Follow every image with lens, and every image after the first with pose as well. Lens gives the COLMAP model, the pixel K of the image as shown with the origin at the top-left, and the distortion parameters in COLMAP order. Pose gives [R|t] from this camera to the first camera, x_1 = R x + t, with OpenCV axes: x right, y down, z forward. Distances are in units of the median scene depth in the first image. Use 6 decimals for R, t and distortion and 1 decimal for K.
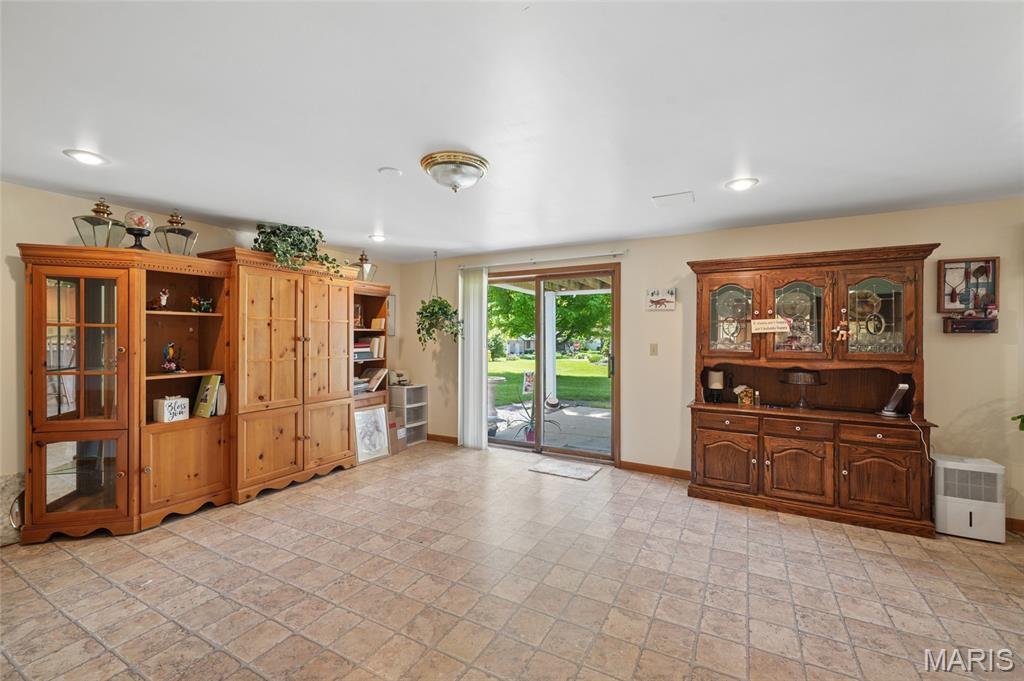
lens RADIAL K [[415.6, 0, 510.0], [0, 415.6, 337.7], [0, 0, 1]] dist [0.001228, -0.000553]
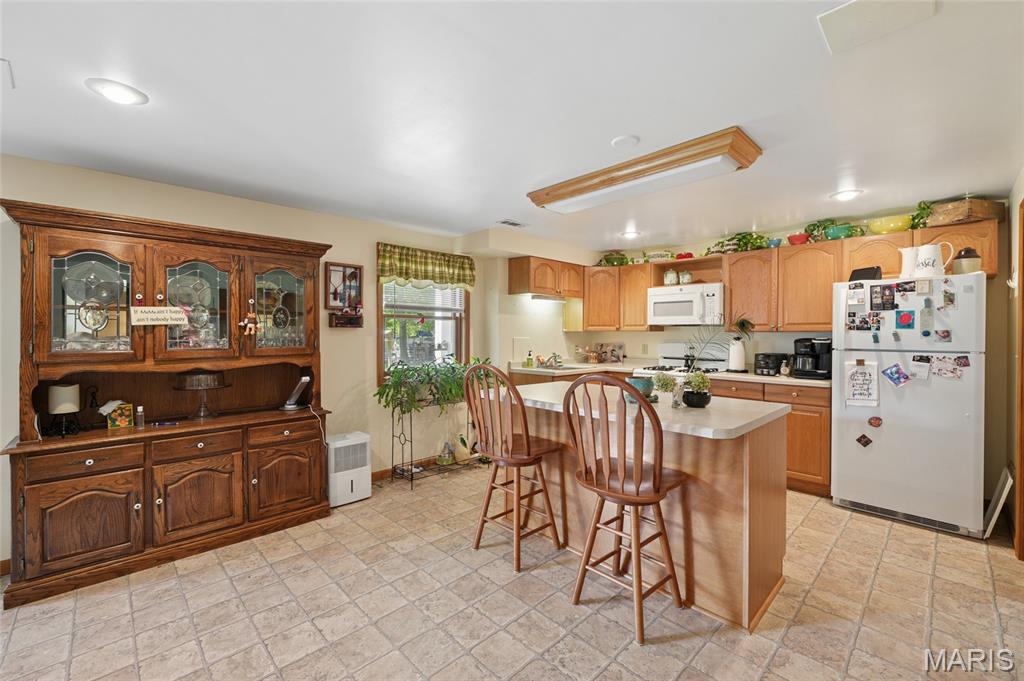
lens RADIAL K [[415.6, 0, 505.6], [0, 415.6, 335.4], [0, 0, 1]] dist [0.001228, -0.000553]
pose [[0.278242, -0.010854, 0.960450, 0.091344], [0.003577, 0.999941, 0.010264, 0.000770], [-0.960504, 0.000580, 0.278264, 0.218483]]
